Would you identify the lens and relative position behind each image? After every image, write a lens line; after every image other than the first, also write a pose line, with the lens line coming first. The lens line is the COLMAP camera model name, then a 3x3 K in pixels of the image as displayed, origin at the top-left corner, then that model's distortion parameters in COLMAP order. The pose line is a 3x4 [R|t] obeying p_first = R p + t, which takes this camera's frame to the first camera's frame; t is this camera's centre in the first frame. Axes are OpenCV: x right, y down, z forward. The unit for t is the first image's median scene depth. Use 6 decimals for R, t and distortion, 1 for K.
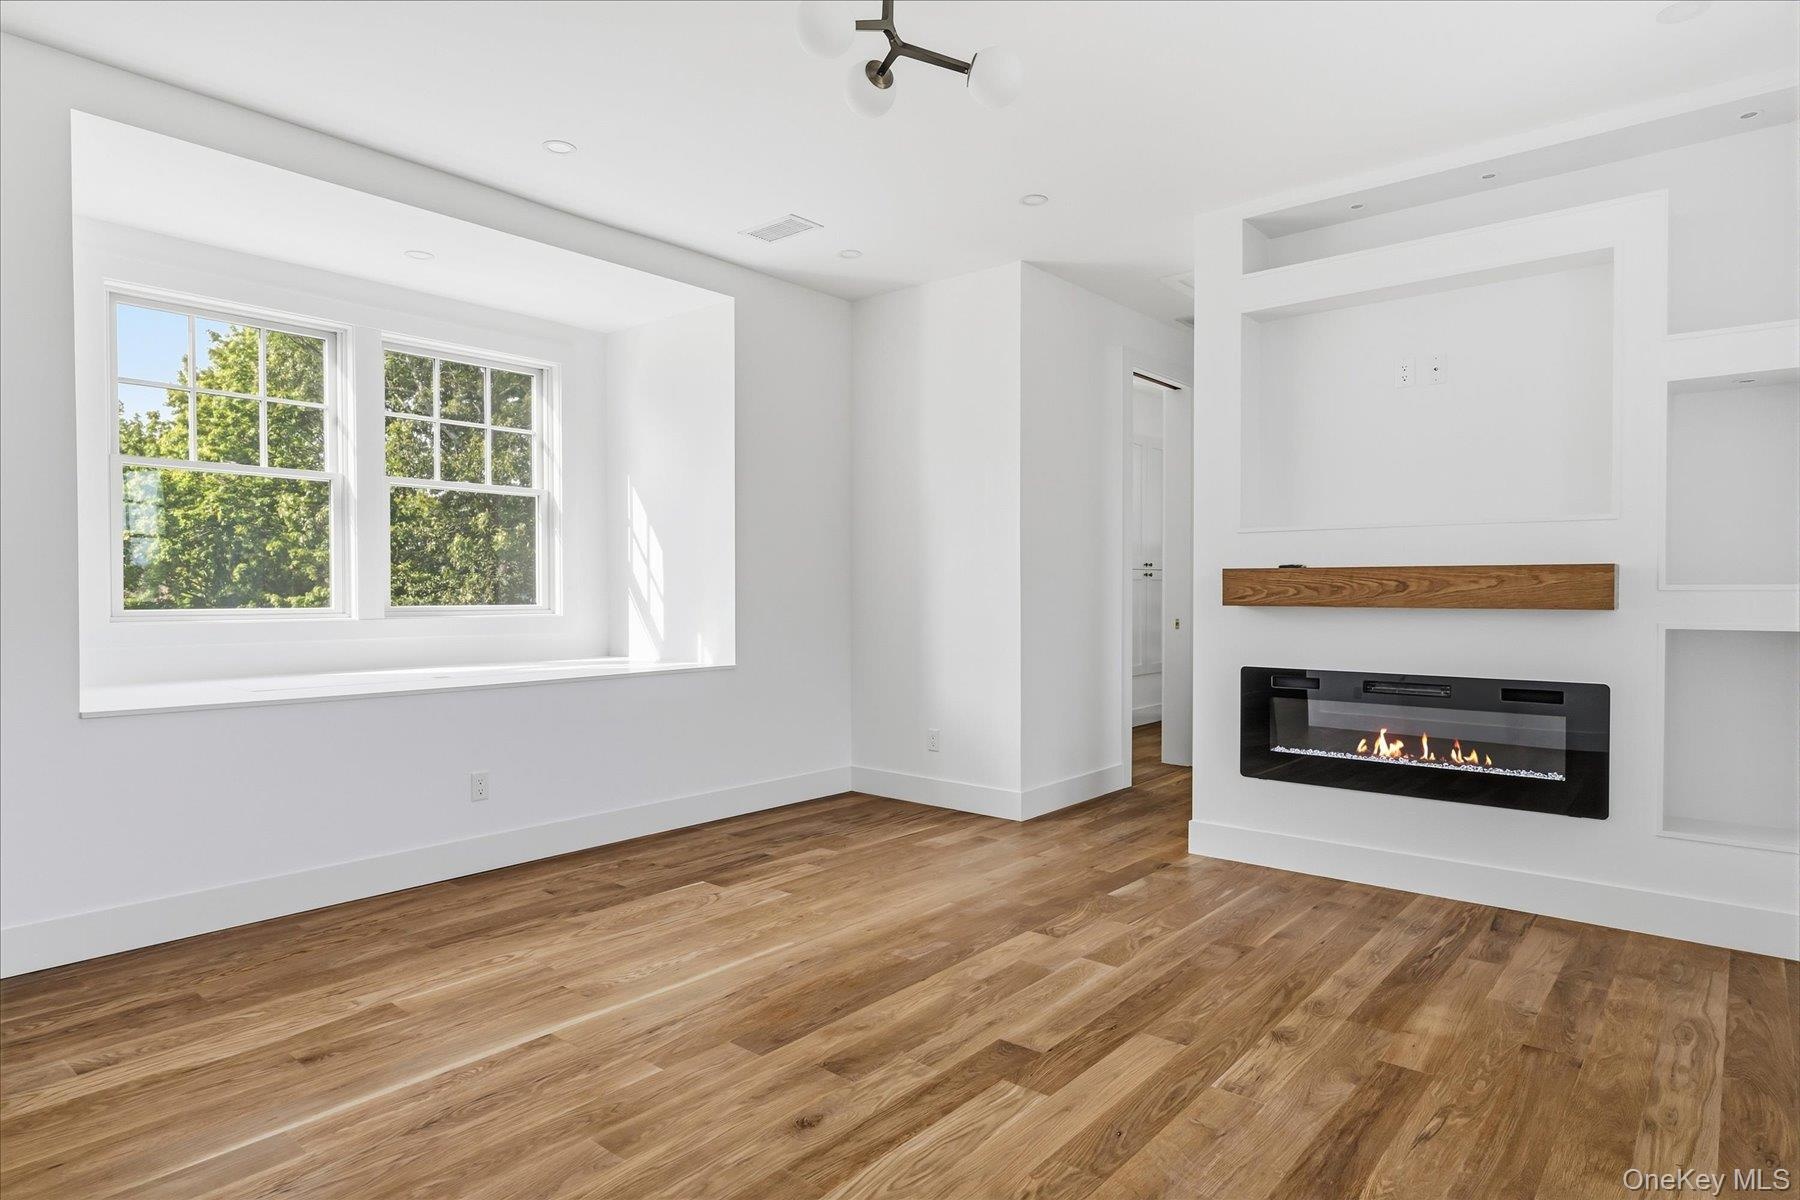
lens RADIAL K [[1007.1, 0, 900.0], [0, 1007.1, 600.0], [0, 0, 1]] dist [0.039830, 0.002081]
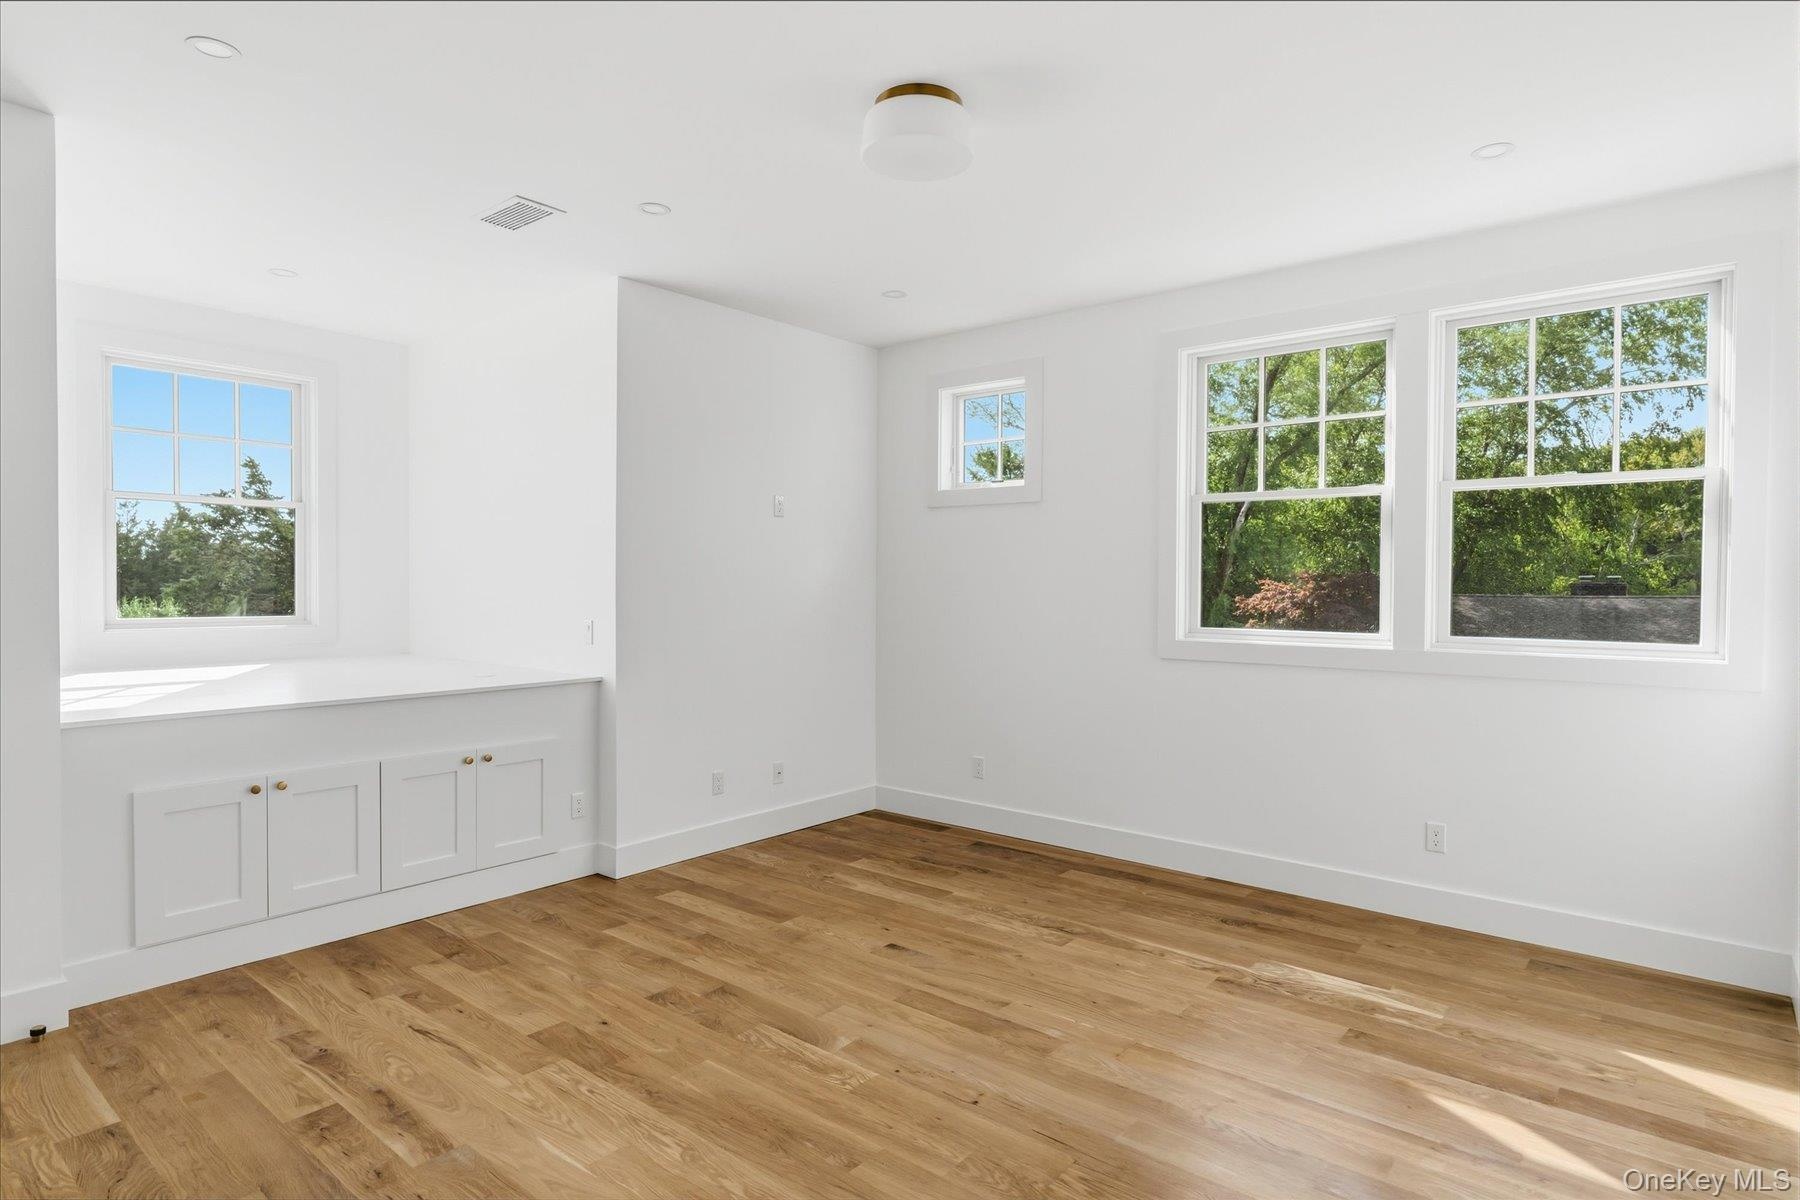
lens RADIAL K [[1007.1, 0, 900.0], [0, 1007.1, 600.0], [0, 0, 1]] dist [0.039830, 0.002081]
pose [[-0.004229, 0.003988, -0.999983, 0.322863], [-0.023687, 0.999711, 0.004087, -0.015707], [0.999710, 0.023704, -0.004133, 0.520146]]
